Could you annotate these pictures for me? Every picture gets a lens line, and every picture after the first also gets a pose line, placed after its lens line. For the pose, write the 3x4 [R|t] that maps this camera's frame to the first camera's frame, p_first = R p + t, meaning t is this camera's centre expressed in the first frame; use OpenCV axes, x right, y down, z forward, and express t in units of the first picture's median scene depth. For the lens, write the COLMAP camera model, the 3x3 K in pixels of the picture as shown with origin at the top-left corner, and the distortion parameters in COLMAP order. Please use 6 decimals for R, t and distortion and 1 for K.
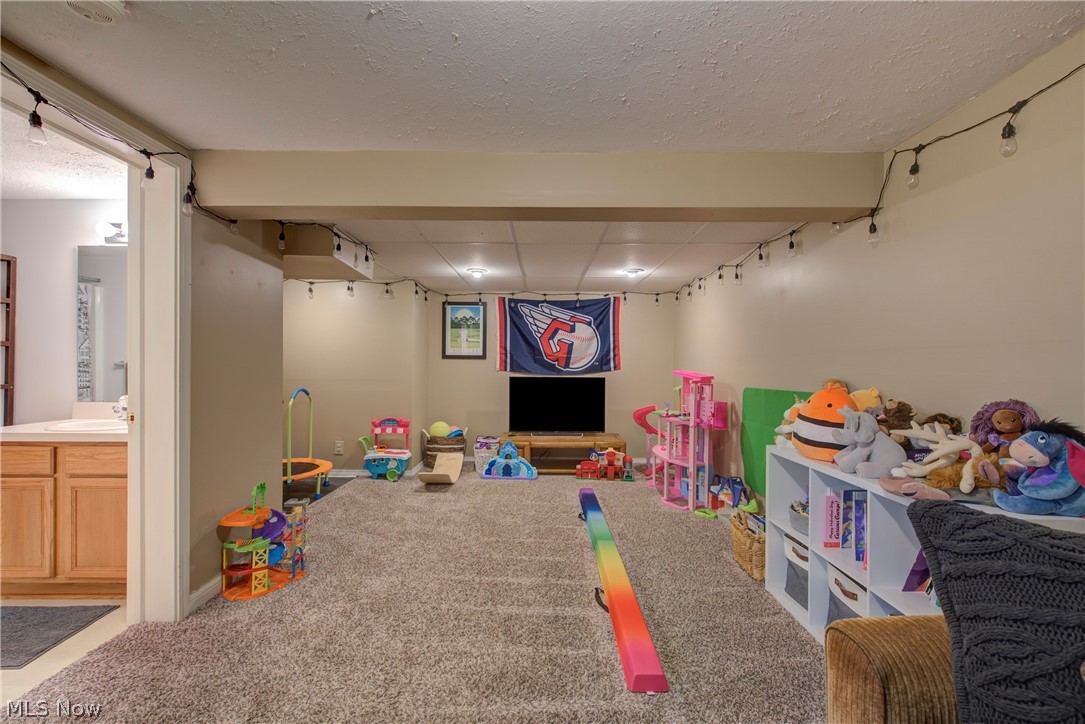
lens RADIAL K [[445.4, 0, 544.1], [0, 445.4, 365.2], [0, 0, 1]] dist [0.010601, -0.005104]
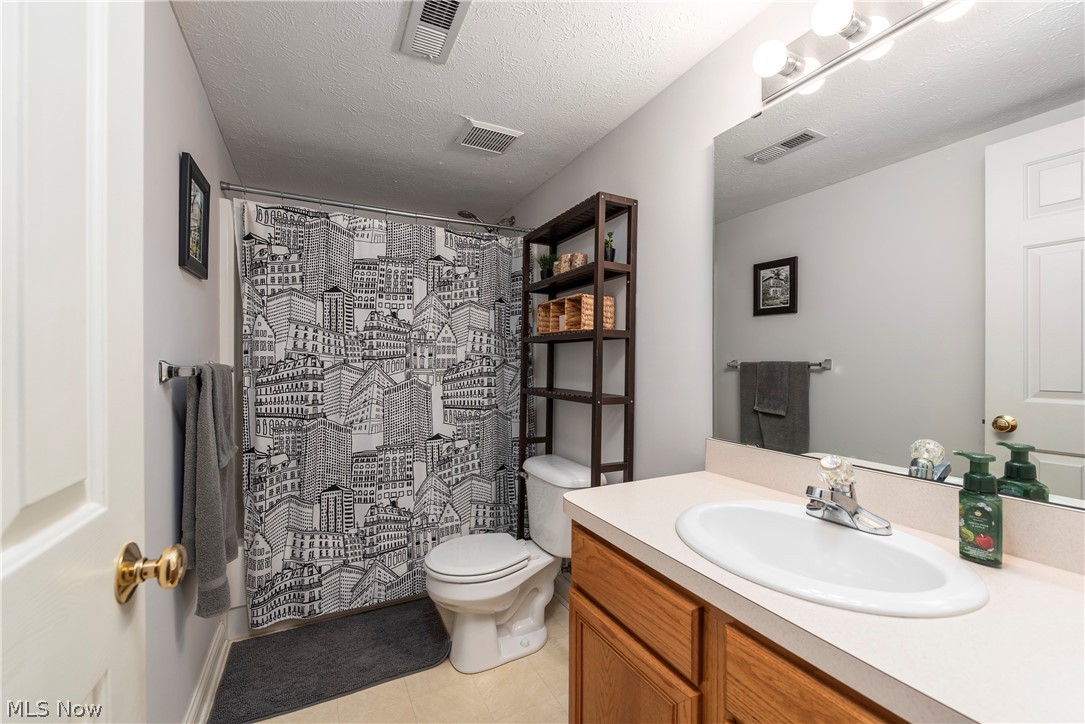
lens RADIAL K [[445.4, 0, 544.1], [0, 445.4, 365.2], [0, 0, 1]] dist [0.010601, -0.005104]
pose [[0.461035, -0.000463, -0.887382, -0.676378], [0.001478, 0.999999, 0.000246, -0.002354], [0.887381, -0.001425, 0.461035, 0.589672]]
